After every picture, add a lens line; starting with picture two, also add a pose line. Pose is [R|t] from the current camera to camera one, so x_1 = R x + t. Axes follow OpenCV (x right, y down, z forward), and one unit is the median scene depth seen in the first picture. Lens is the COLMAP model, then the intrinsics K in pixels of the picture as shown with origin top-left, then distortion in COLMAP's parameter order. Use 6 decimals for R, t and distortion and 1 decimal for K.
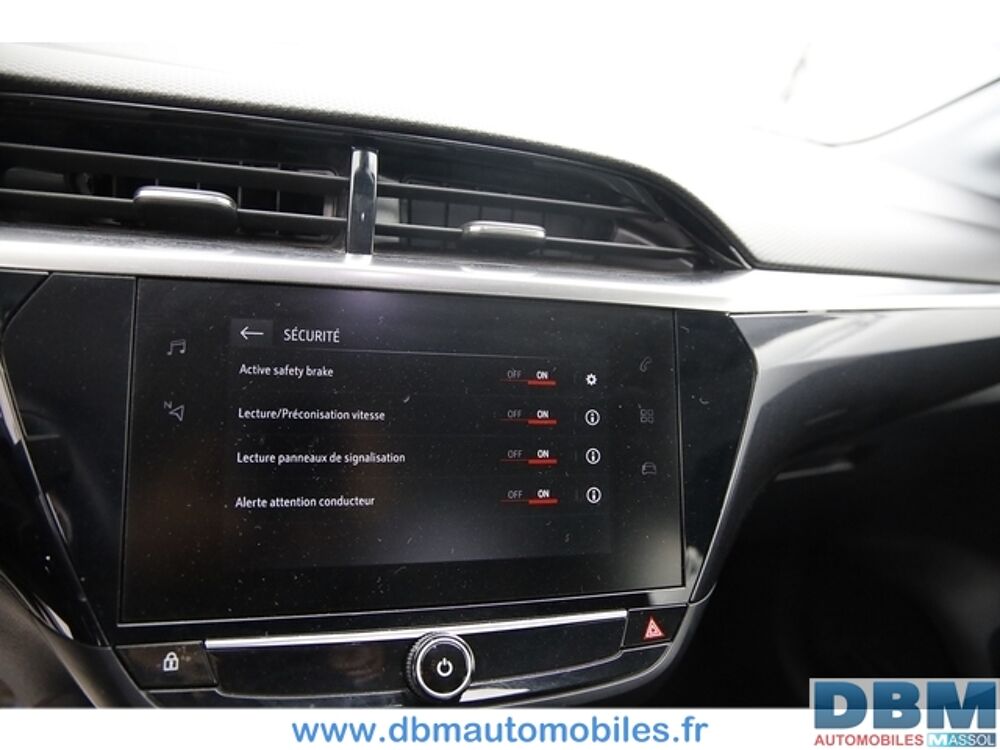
lens RADIAL K [[707.9, 0, 500.0], [0, 707.9, 375.0], [0, 0, 1]] dist [-0.089192, 0.069836]
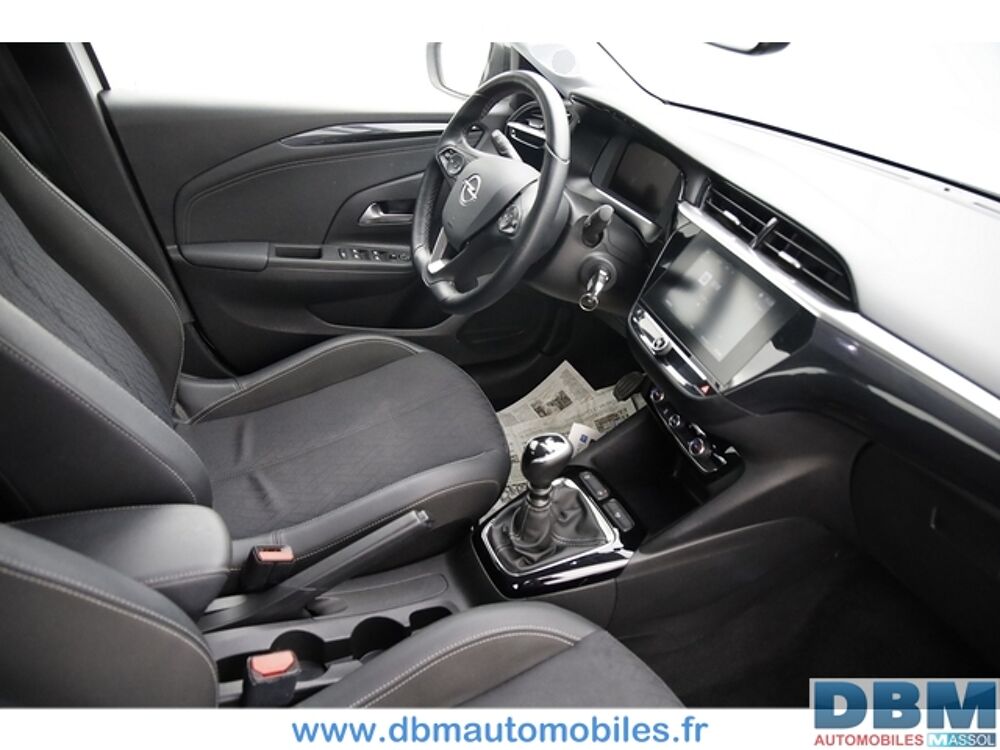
lens RADIAL K [[707.9, 0, 500.0], [0, 707.9, 375.0], [0, 0, 1]] dist [-0.089192, 0.069836]
pose [[0.025818, 0.396441, -0.917697, 2.643799], [-0.508264, 0.795699, 0.329440, -0.173941], [0.860814, 0.457927, 0.222040, -0.322190]]
